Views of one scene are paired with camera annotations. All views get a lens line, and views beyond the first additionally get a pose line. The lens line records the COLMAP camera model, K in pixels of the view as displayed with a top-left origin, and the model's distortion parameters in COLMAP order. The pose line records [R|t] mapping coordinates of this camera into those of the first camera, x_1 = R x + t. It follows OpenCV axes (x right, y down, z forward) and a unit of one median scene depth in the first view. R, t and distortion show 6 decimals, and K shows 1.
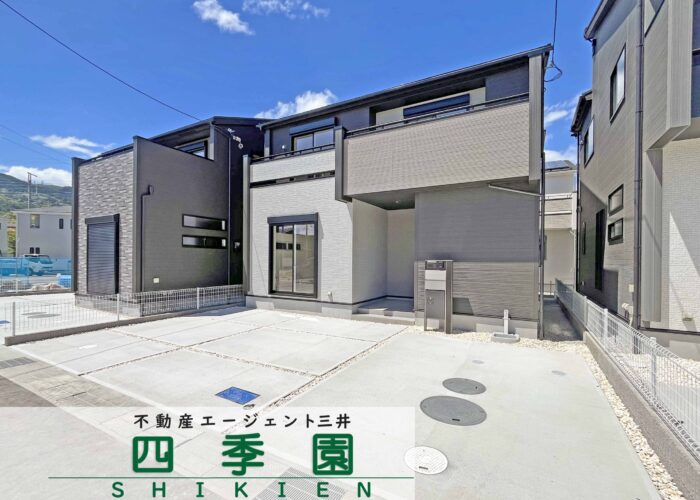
lens RADIAL K [[363.9, 0, 367.4], [0, 363.9, 264.1], [0, 0, 1]] dist [-0.000196, -0.000348]
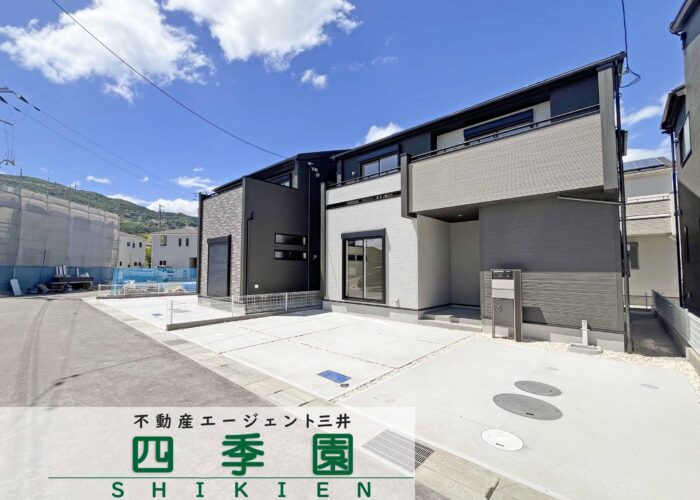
lens RADIAL K [[346.9, 0, 313.5], [0, 346.9, 249.9], [0, 0, 1]] dist [0.000196, -0.000127]
pose [[0.953249, -0.019077, -0.301583, -0.023772], [-0.001483, 0.997698, -0.067797, 0.000287], [0.302182, 0.065074, 0.951026, -0.098146]]
